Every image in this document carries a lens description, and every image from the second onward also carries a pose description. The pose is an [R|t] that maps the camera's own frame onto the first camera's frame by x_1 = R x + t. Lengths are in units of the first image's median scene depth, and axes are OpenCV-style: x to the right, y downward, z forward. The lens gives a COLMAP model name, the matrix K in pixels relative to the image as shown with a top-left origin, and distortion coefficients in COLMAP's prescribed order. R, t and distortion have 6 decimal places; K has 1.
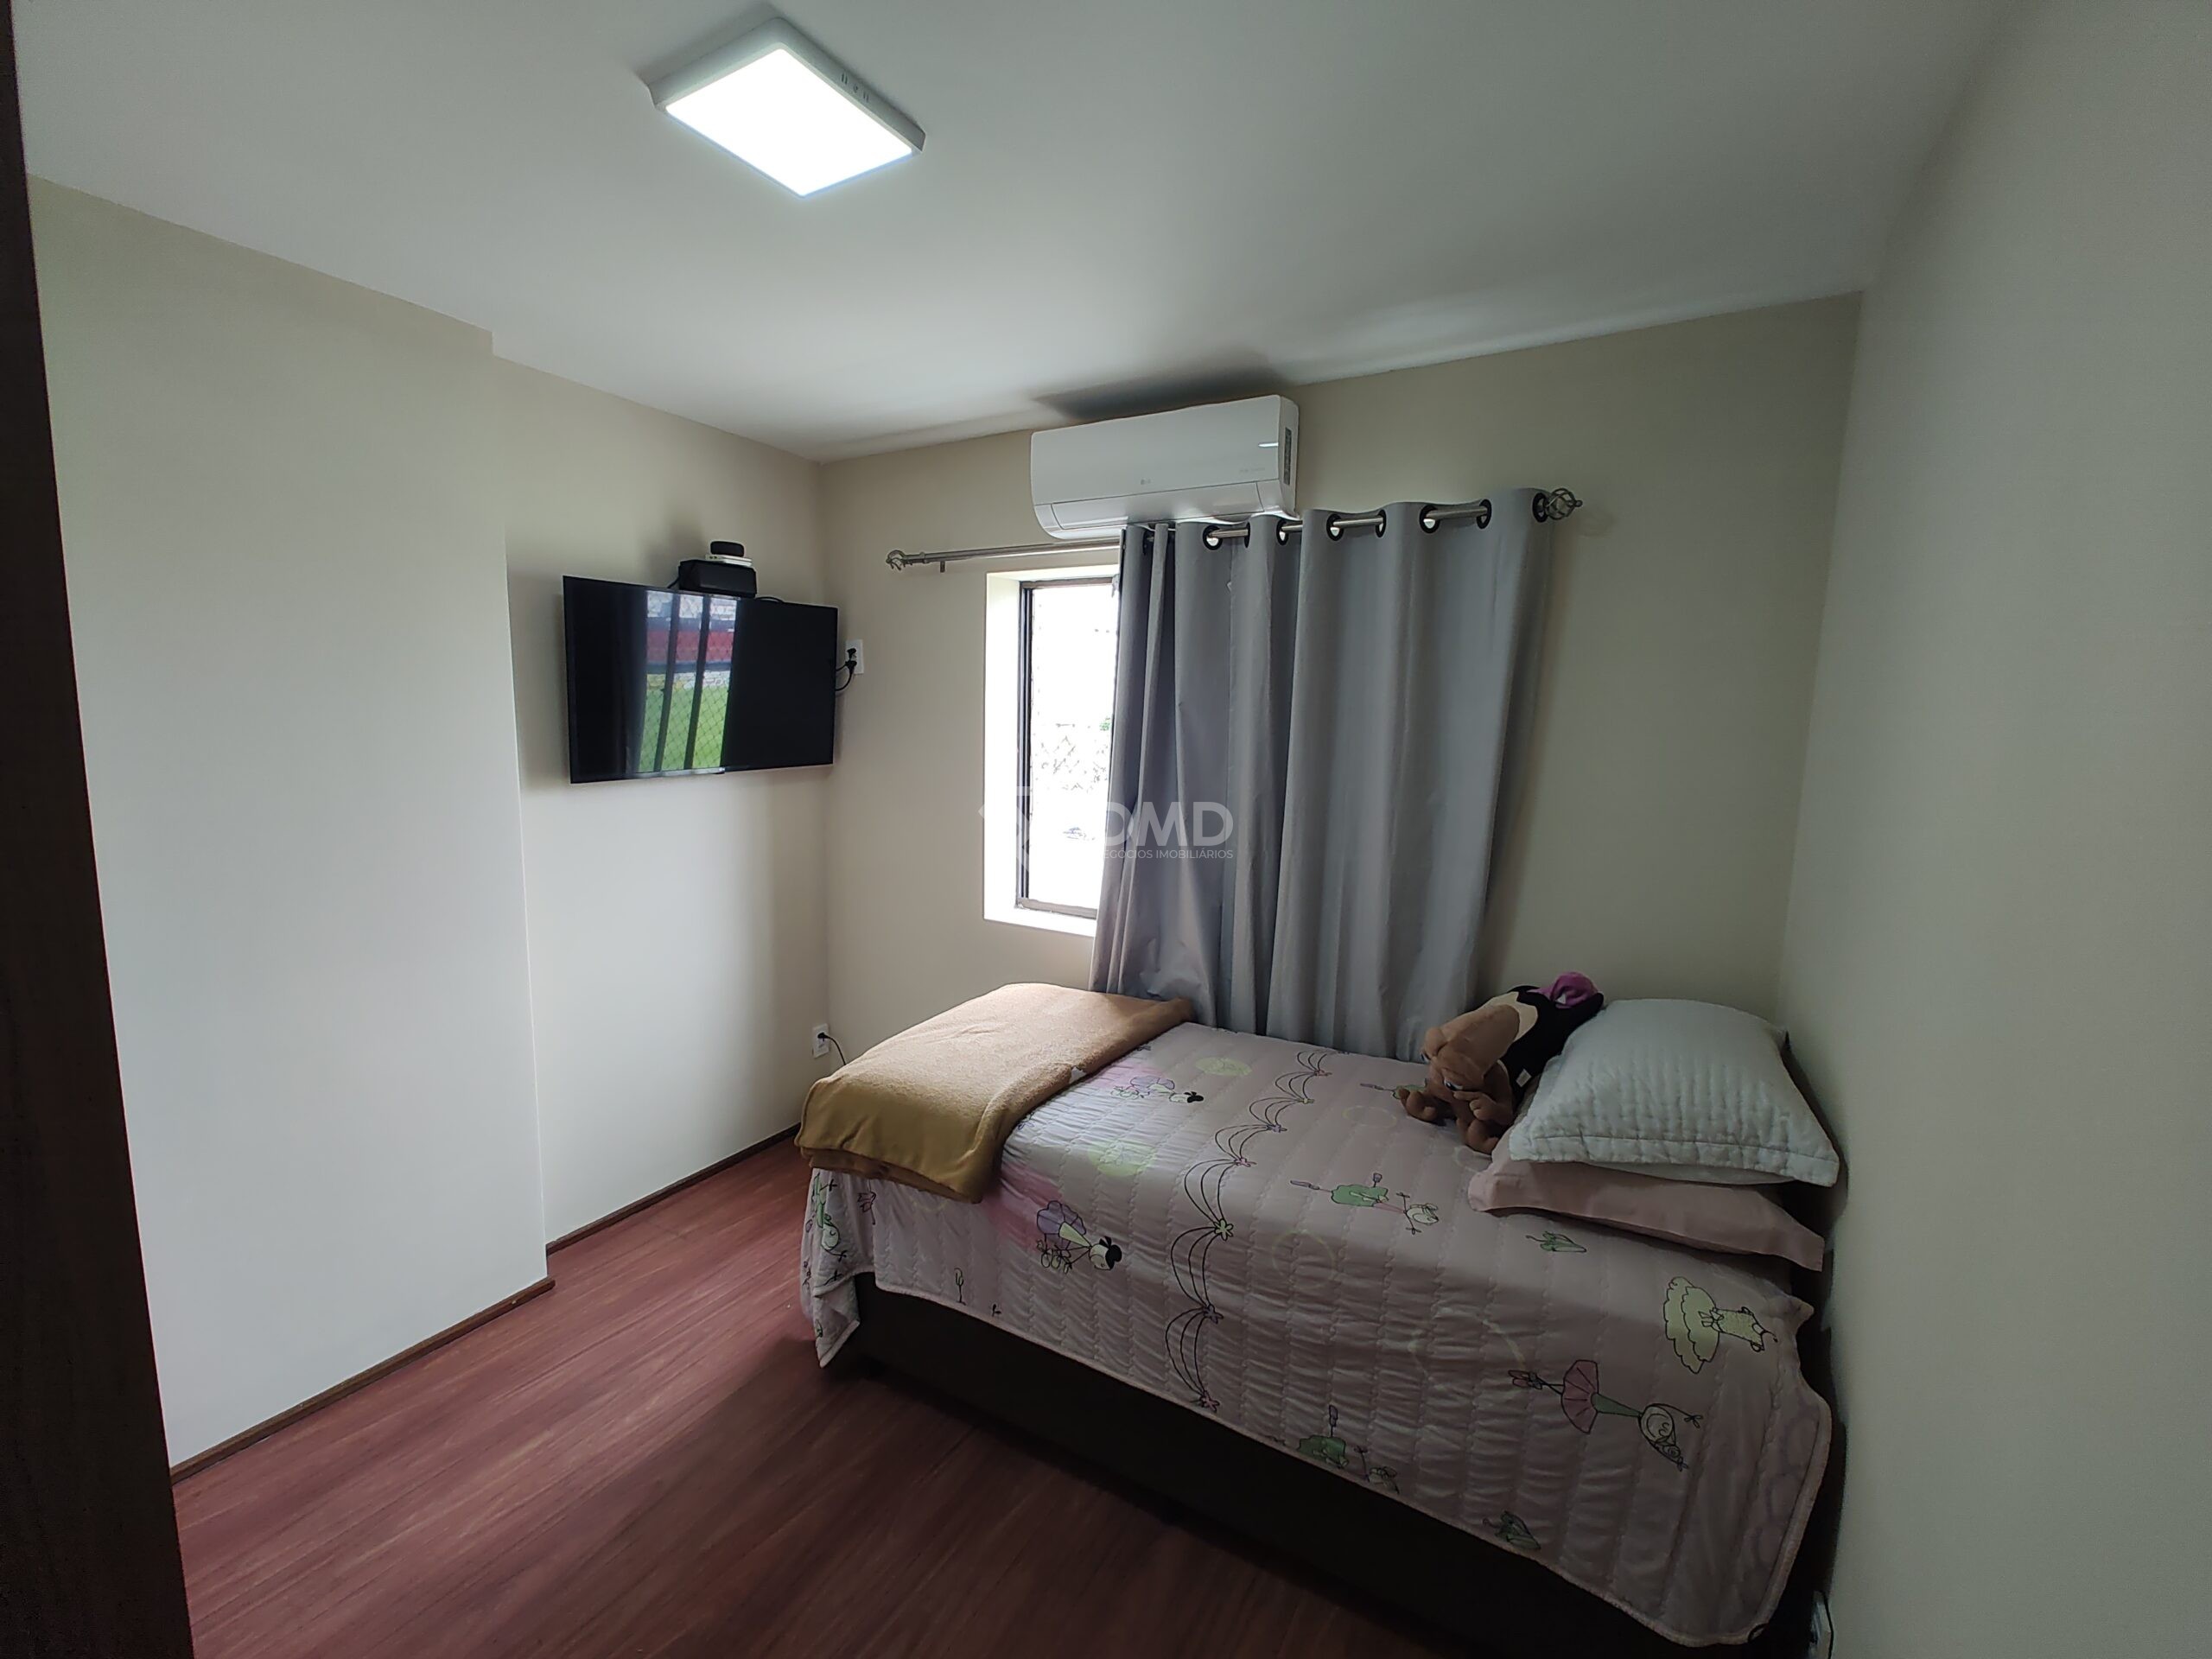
lens RADIAL K [[922.1, 0, 1089.3], [0, 922.1, 808.8], [0, 0, 1]] dist [0.007869, -0.000388]
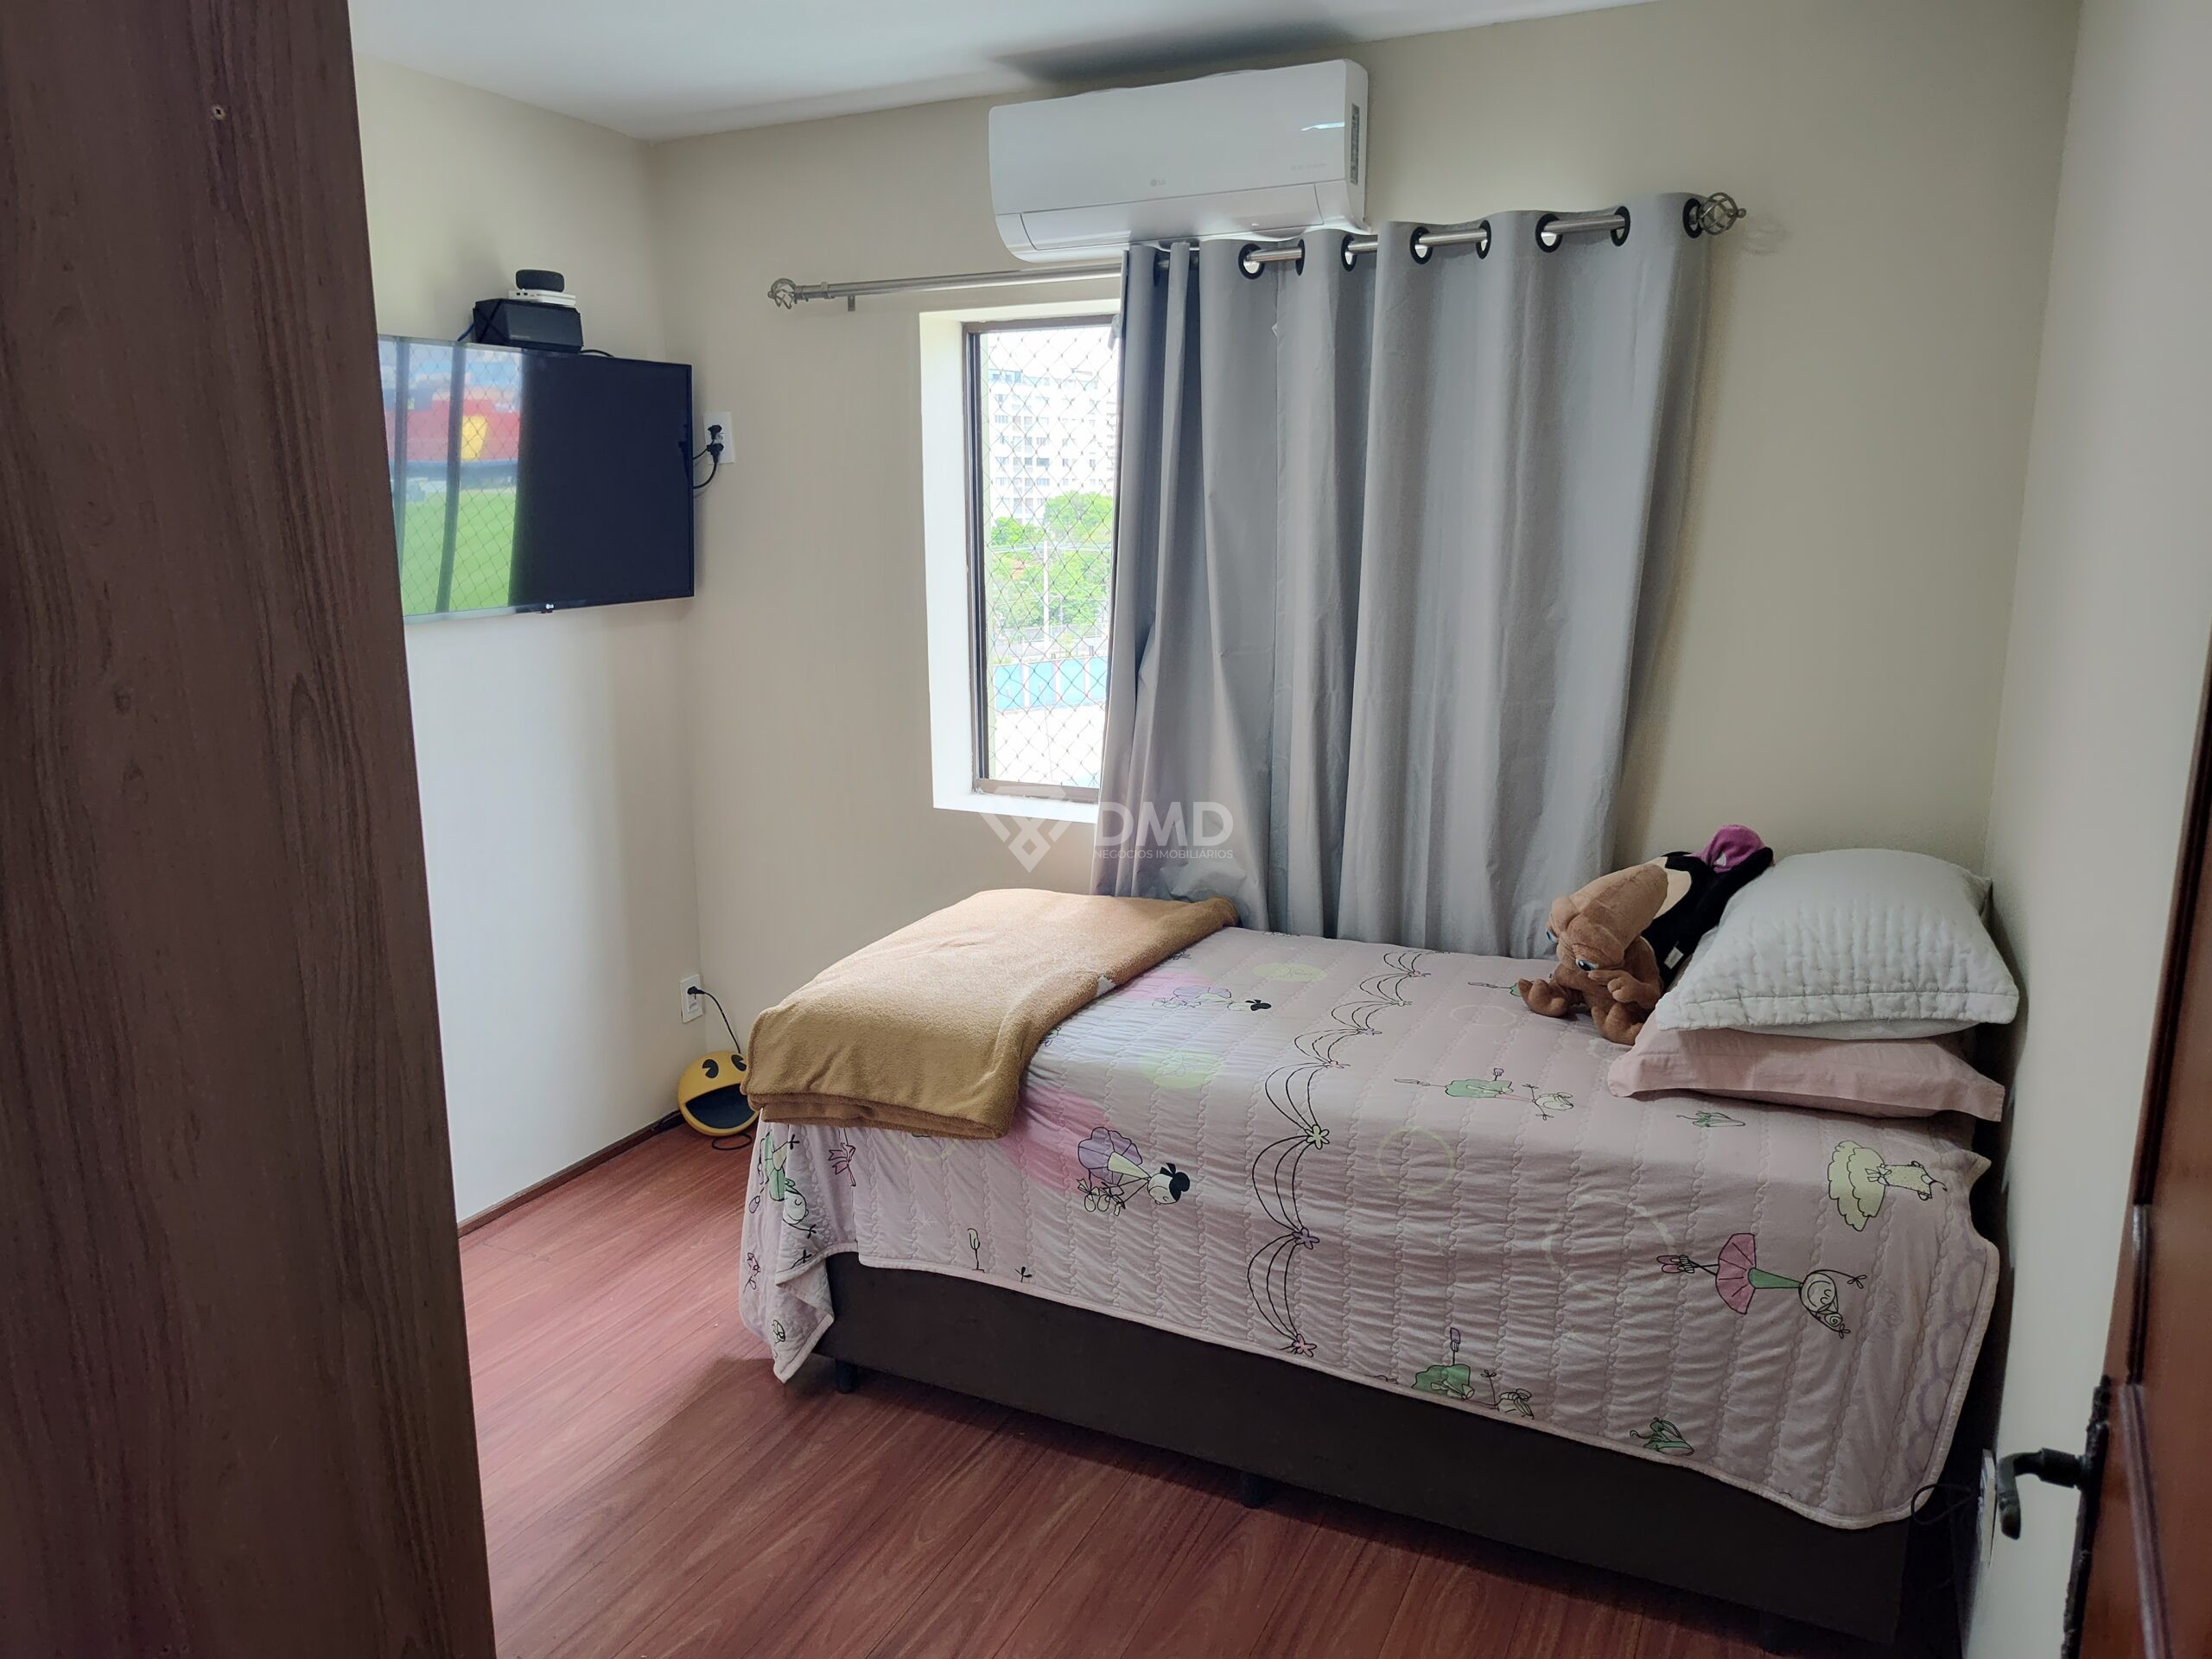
lens RADIAL K [[1540.6, 0, 1069.3], [0, 1540.6, 783.8], [0, 0, 1]] dist [0.050736, -0.049492]
pose [[0.997316, -0.037592, 0.062825, -0.124495], [0.033179, 0.997004, 0.069877, 0.031321], [-0.065264, -0.067605, 0.995575, -0.279843]]
